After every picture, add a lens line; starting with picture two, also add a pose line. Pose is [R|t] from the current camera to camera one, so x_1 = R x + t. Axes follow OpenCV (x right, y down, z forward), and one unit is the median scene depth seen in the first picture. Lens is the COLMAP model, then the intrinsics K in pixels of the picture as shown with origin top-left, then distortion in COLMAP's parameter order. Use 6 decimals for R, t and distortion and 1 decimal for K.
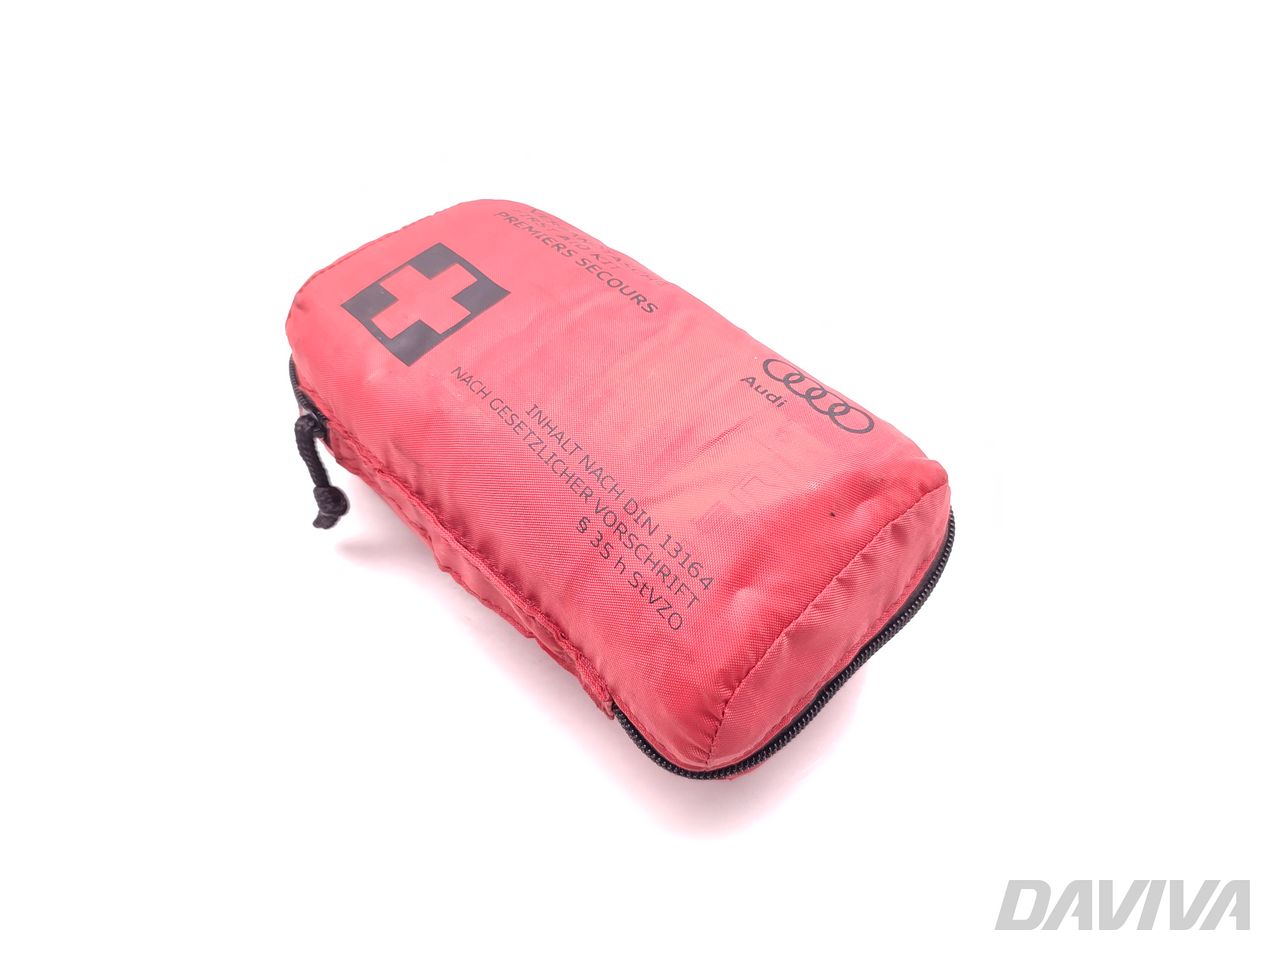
lens RADIAL K [[897.2, 0, 641.8], [0, 897.2, 479.5], [0, 0, 1]] dist [0.003033, -0.000620]
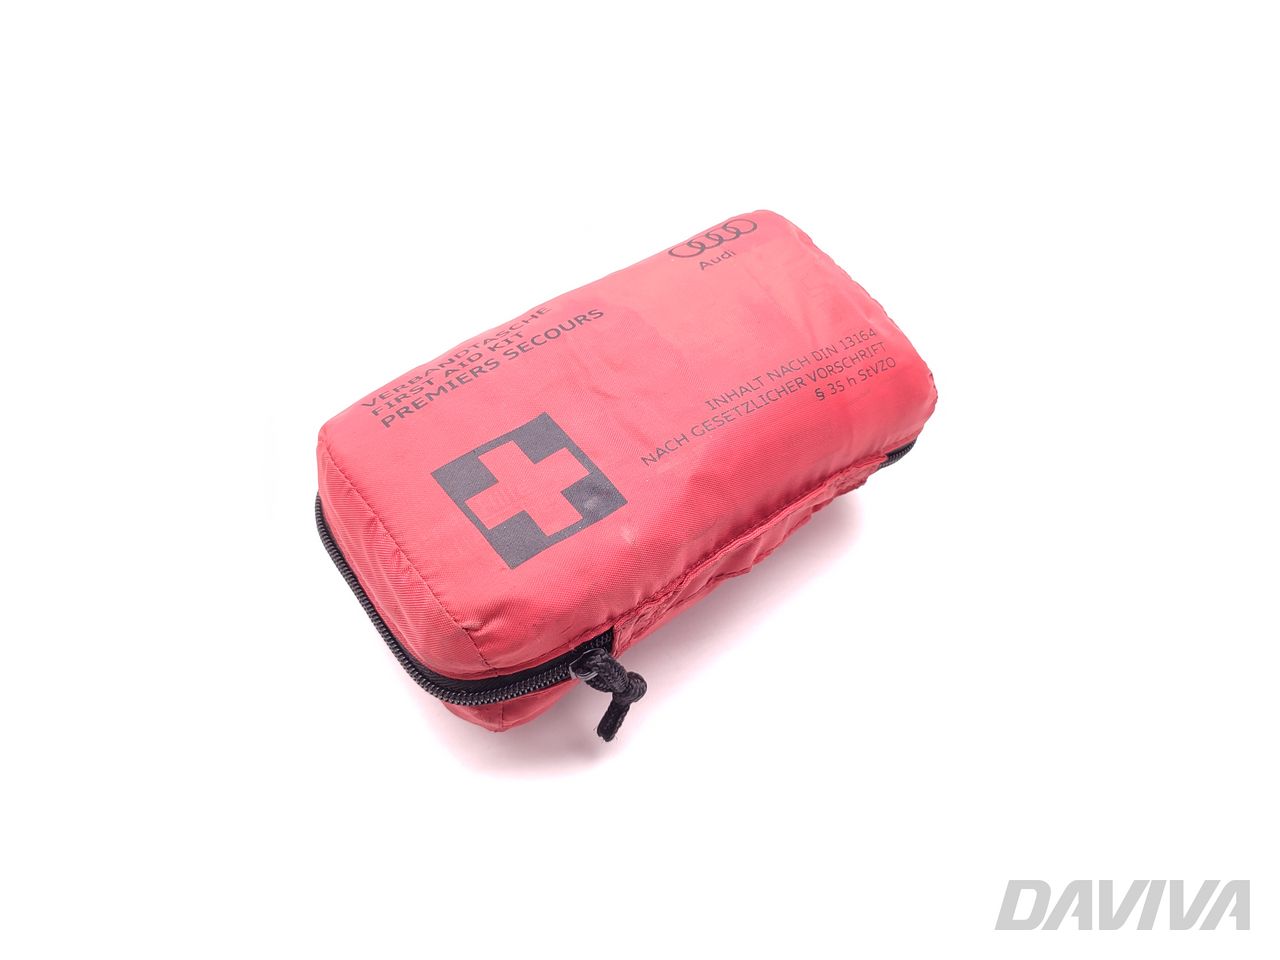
lens RADIAL K [[897.2, 0, 648.8], [0, 897.2, 478.1], [0, 0, 1]] dist [0.003033, -0.000620]
pose [[0.128974, -0.809219, 0.573176, -0.853772], [0.742517, 0.461924, 0.485073, -0.641019], [-0.657293, 0.363031, 0.660435, 0.329432]]
